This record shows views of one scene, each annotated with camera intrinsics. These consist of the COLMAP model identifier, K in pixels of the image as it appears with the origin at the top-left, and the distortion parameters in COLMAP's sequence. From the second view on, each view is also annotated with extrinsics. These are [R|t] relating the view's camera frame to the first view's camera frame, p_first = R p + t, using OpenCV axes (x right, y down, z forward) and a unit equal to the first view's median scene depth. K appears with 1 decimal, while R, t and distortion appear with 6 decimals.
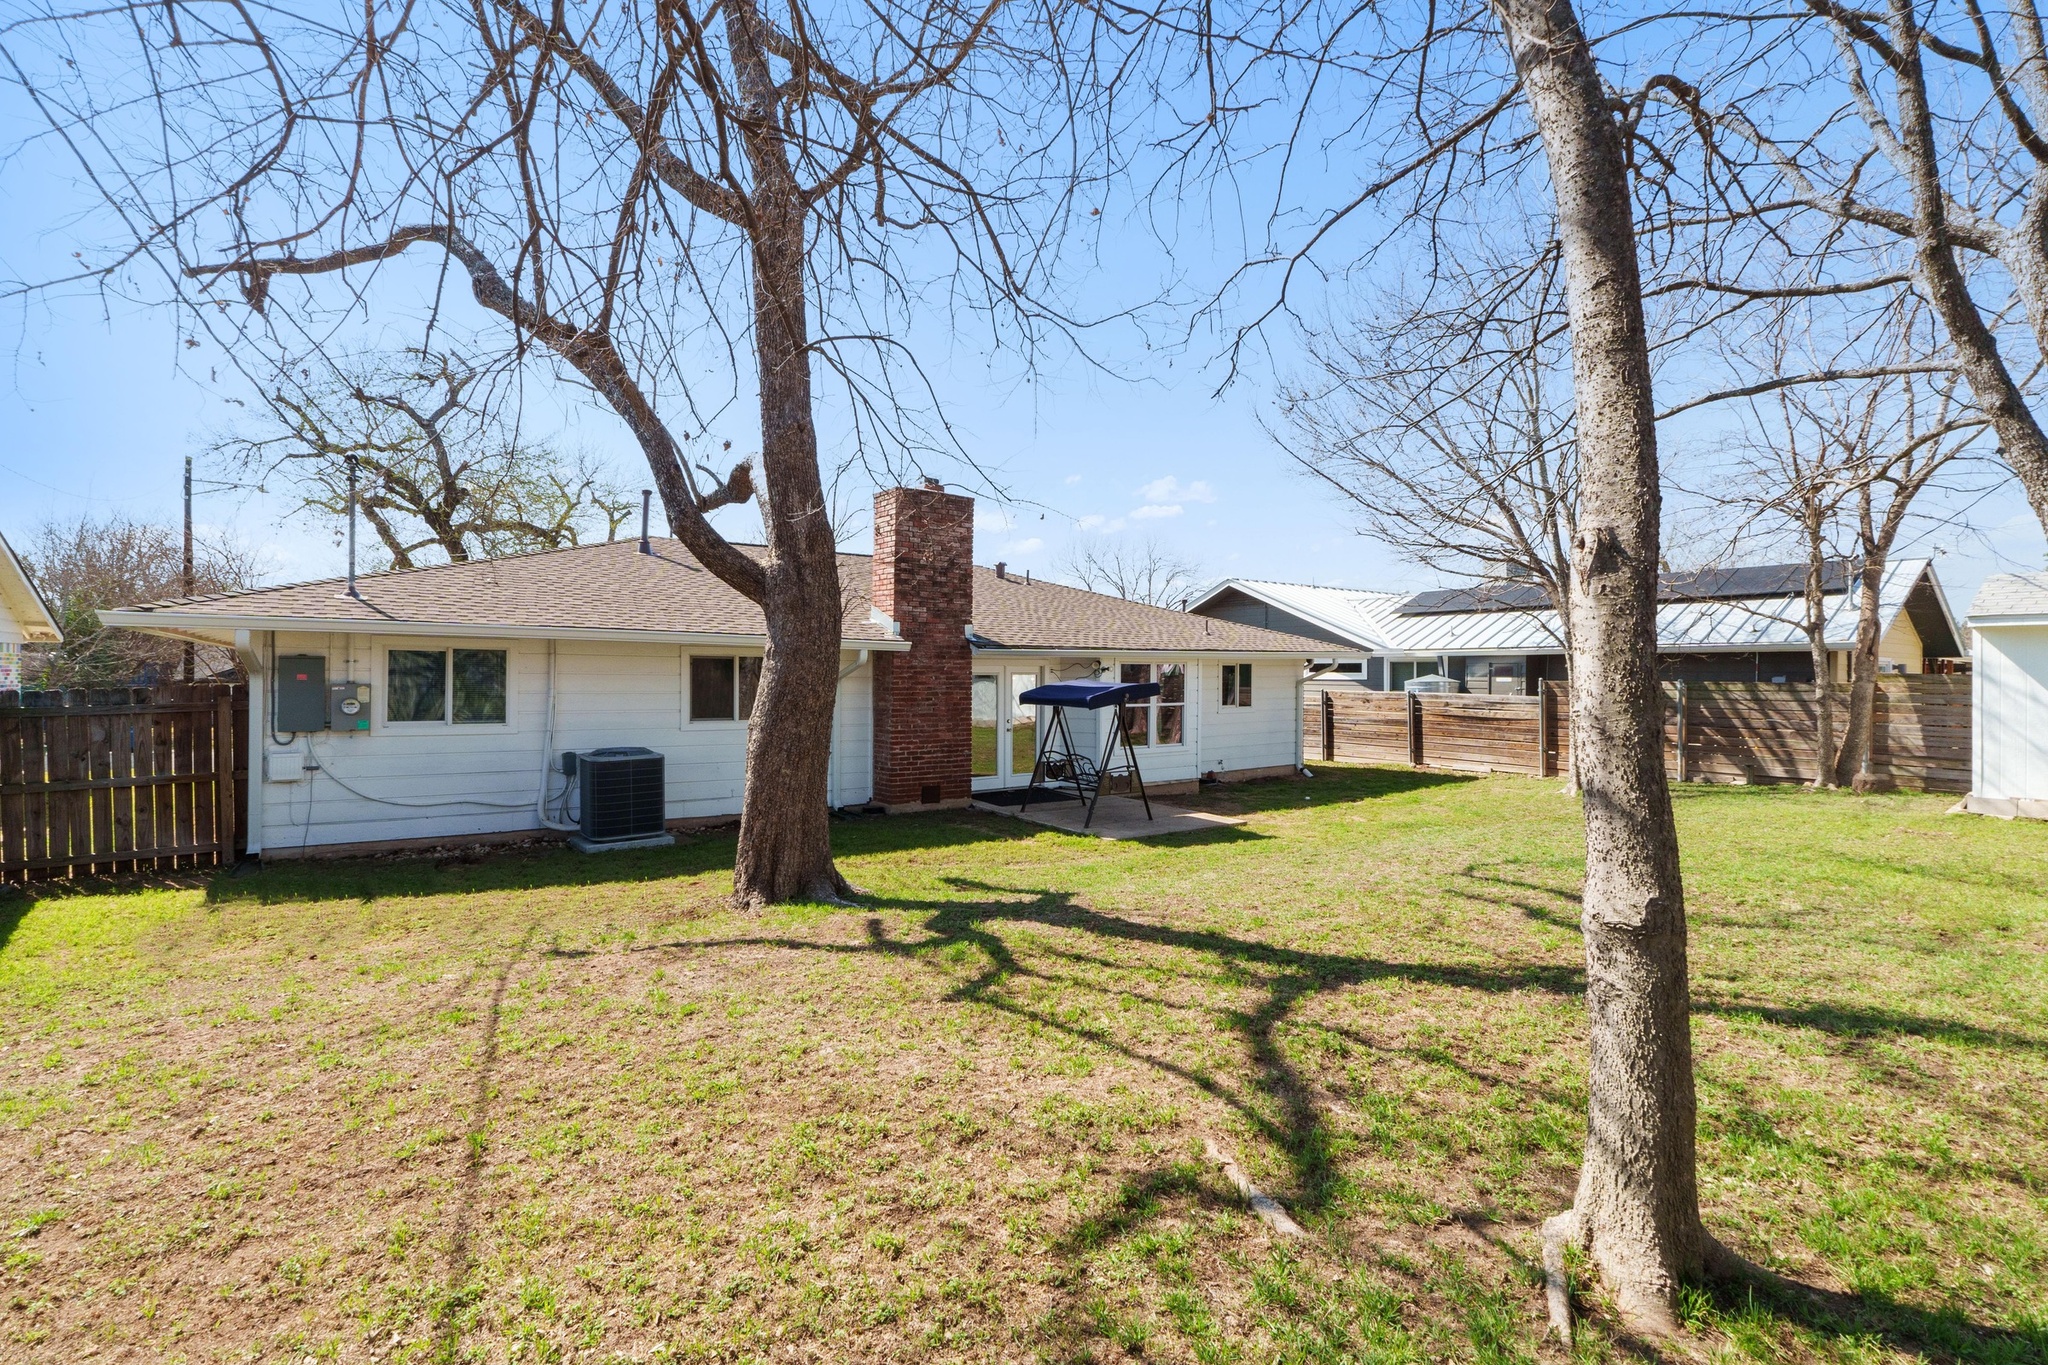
lens RADIAL K [[913.9, 0, 1017.5], [0, 913.9, 682.9], [0, 0, 1]] dist [-0.005752, -0.000732]
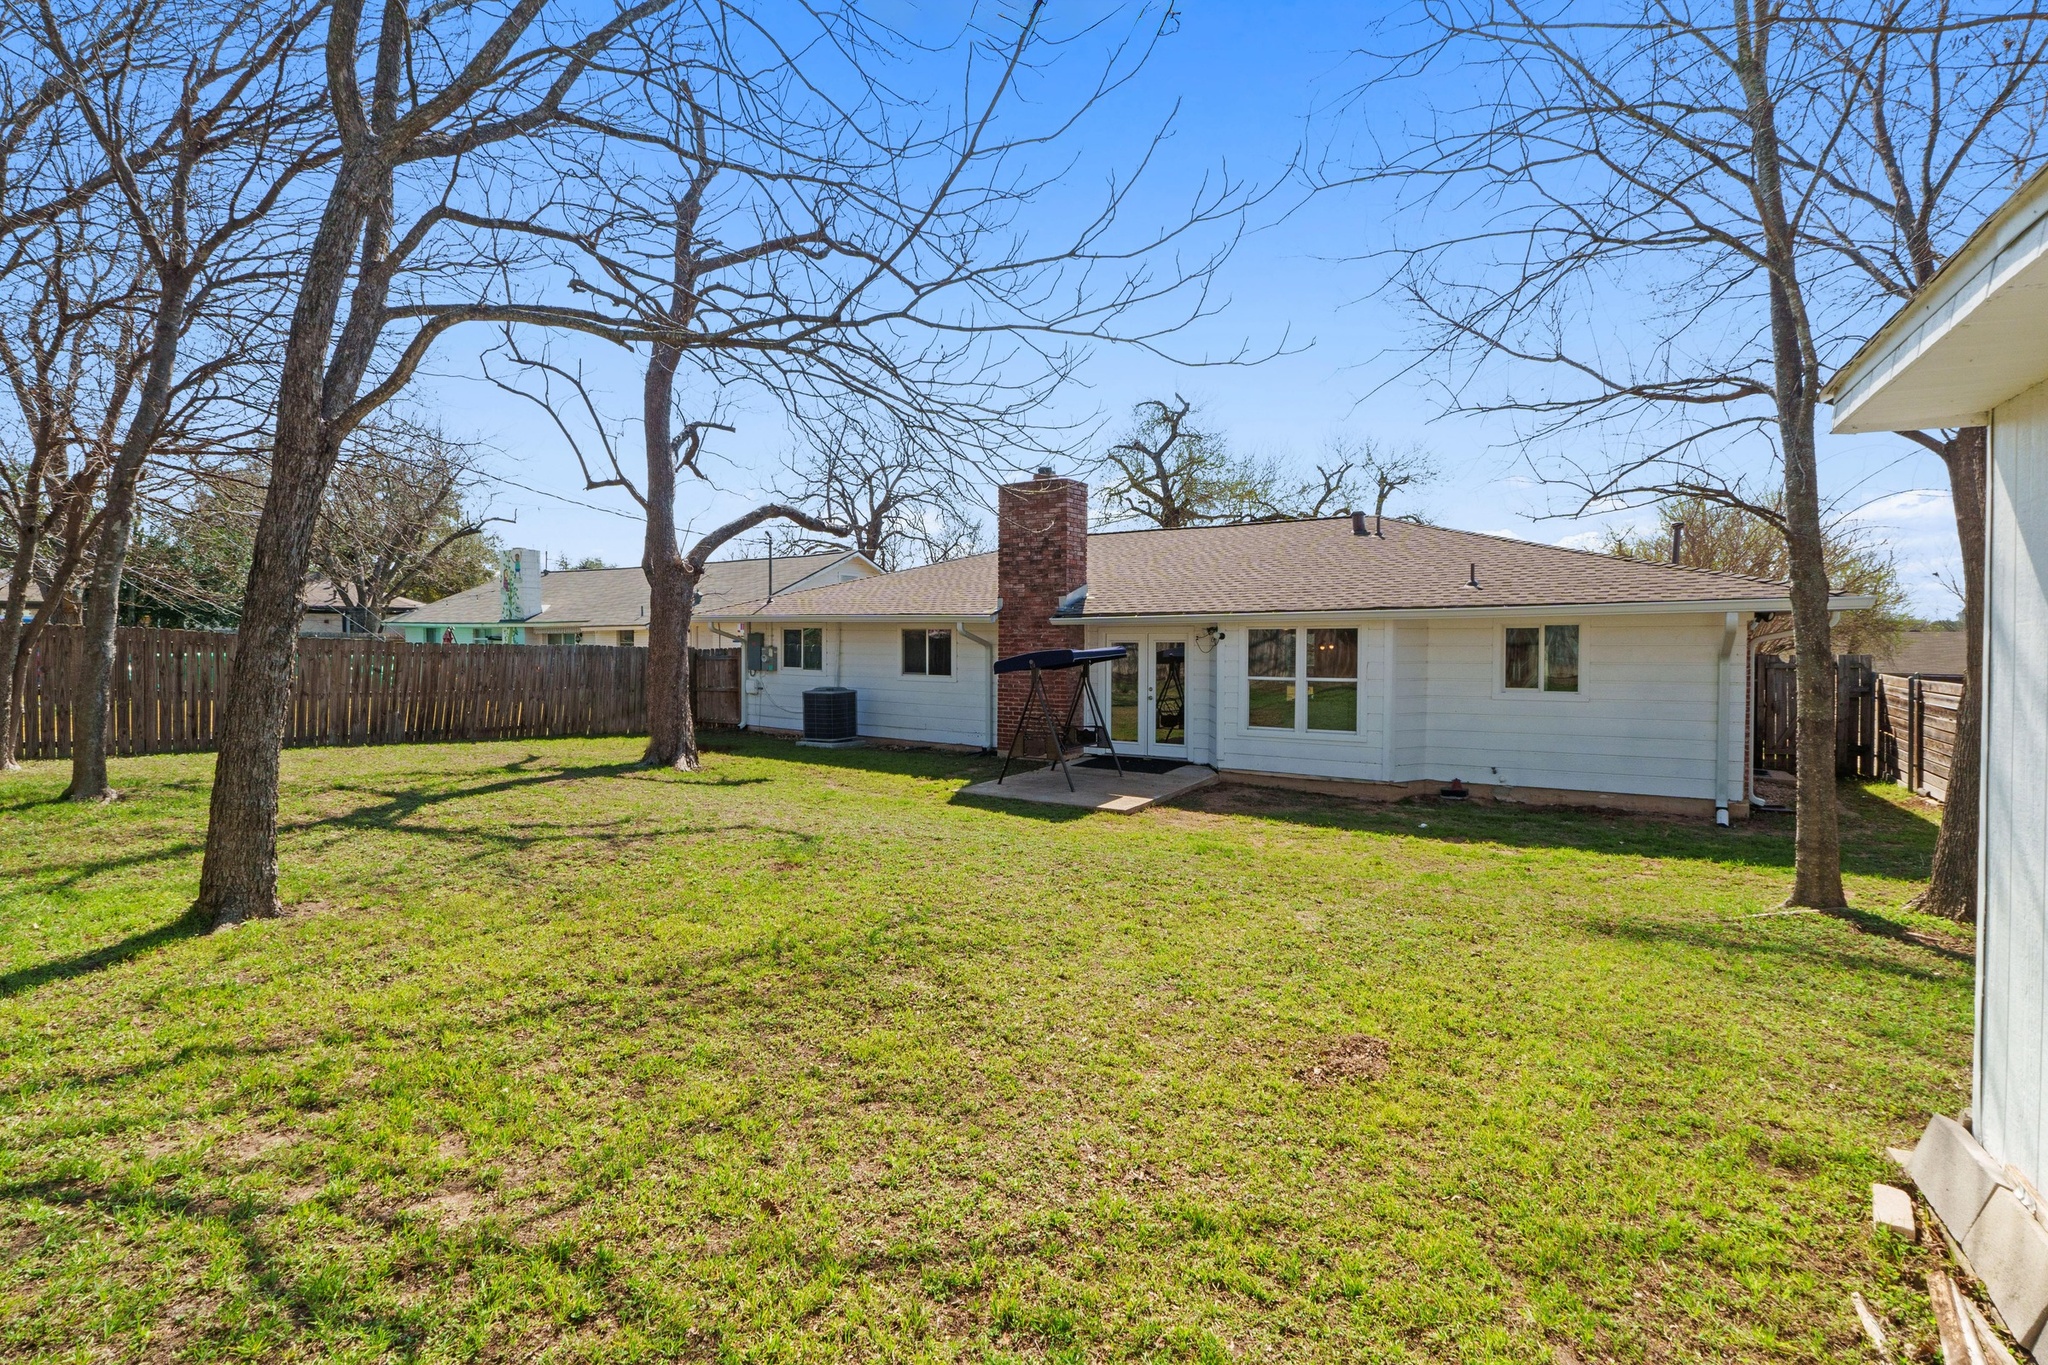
lens RADIAL K [[913.9, 0, 1018.4], [0, 913.9, 667.0], [0, 0, 1]] dist [-0.005752, -0.000732]
pose [[0.372314, 0.024763, -0.927776, 0.983876], [-0.009475, 0.999693, 0.022881, -0.004516], [0.928058, 0.000272, 0.372435, 0.572532]]
